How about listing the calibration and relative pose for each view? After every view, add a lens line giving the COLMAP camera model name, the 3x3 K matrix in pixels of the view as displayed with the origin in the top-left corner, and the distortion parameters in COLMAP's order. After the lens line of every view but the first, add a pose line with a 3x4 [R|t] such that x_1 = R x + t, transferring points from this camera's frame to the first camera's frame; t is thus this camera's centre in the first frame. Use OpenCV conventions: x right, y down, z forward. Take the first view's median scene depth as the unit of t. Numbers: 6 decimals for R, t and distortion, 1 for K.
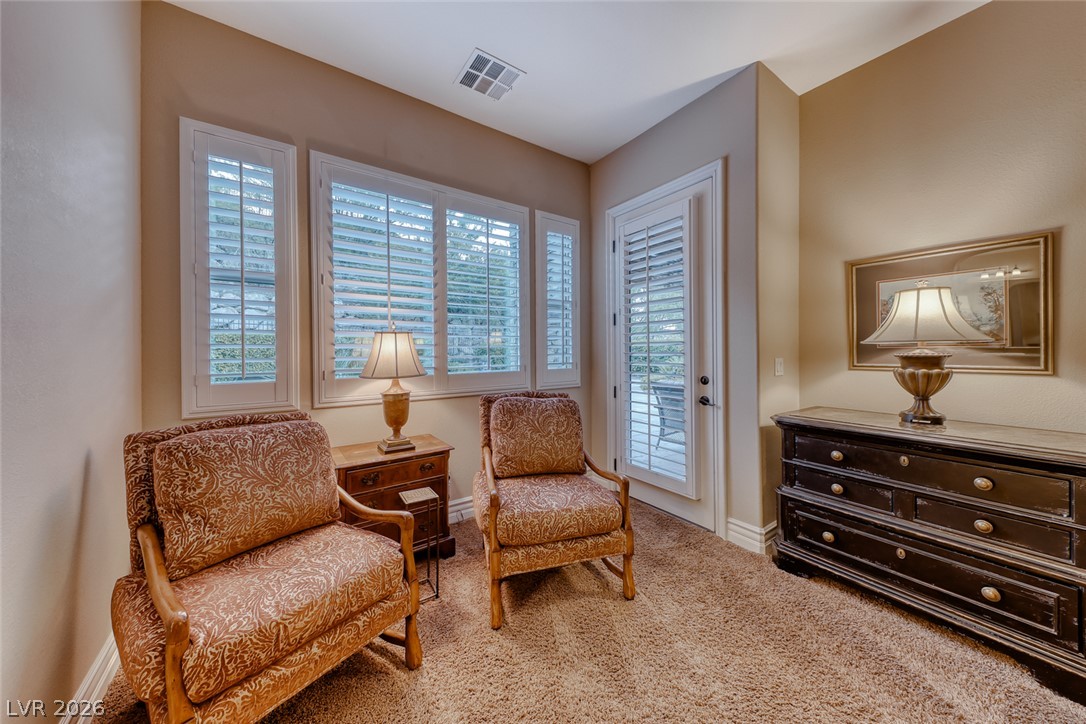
lens RADIAL K [[369.9, 0, 543.0], [0, 369.9, 362.0], [0, 0, 1]] dist [0.011854, -0.006505]
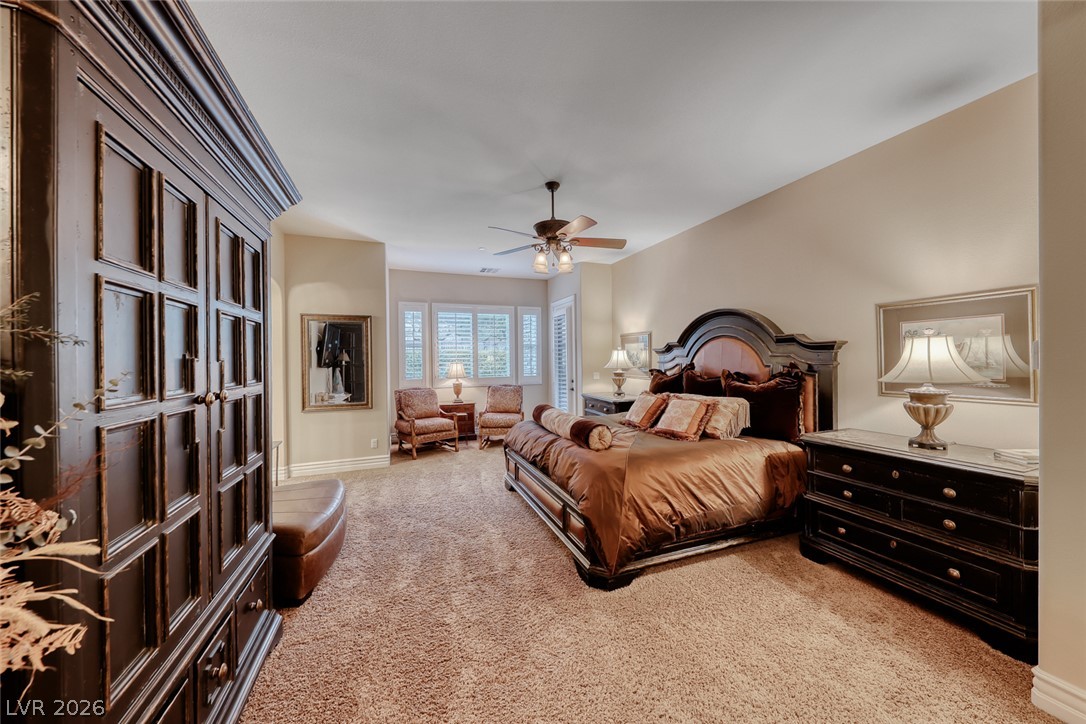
lens RADIAL K [[374.8, 0, 543.0], [0, 374.8, 362.0], [0, 0, 1]] dist [0.015444, -0.006612]
pose [[0.973677, -0.009346, -0.227741, 0.919838], [0.002490, 0.999536, -0.030372, 0.007091], [0.227919, 0.029005, 0.973248, -1.703110]]
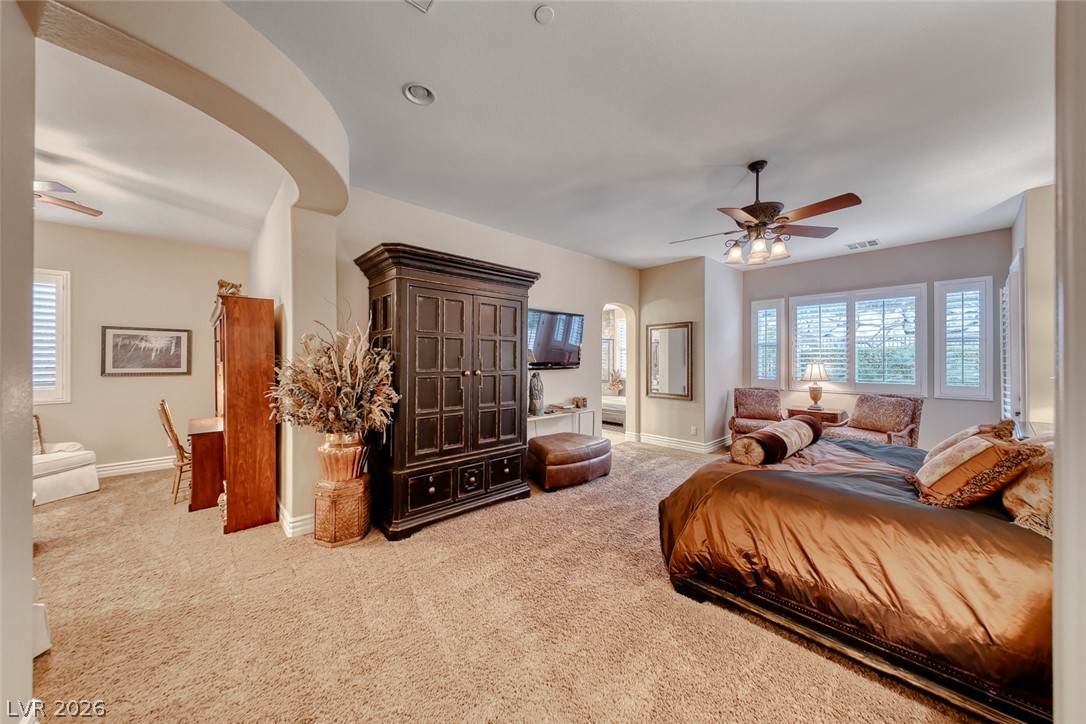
lens RADIAL K [[369.9, 0, 543.0], [0, 369.9, 362.0], [0, 0, 1]] dist [0.011854, -0.006505]
pose [[0.142393, 0.003808, -0.989803, 1.811990], [-0.036999, 0.999314, -0.001479, -0.014314], [0.989118, 0.036832, 0.142436, -1.175134]]
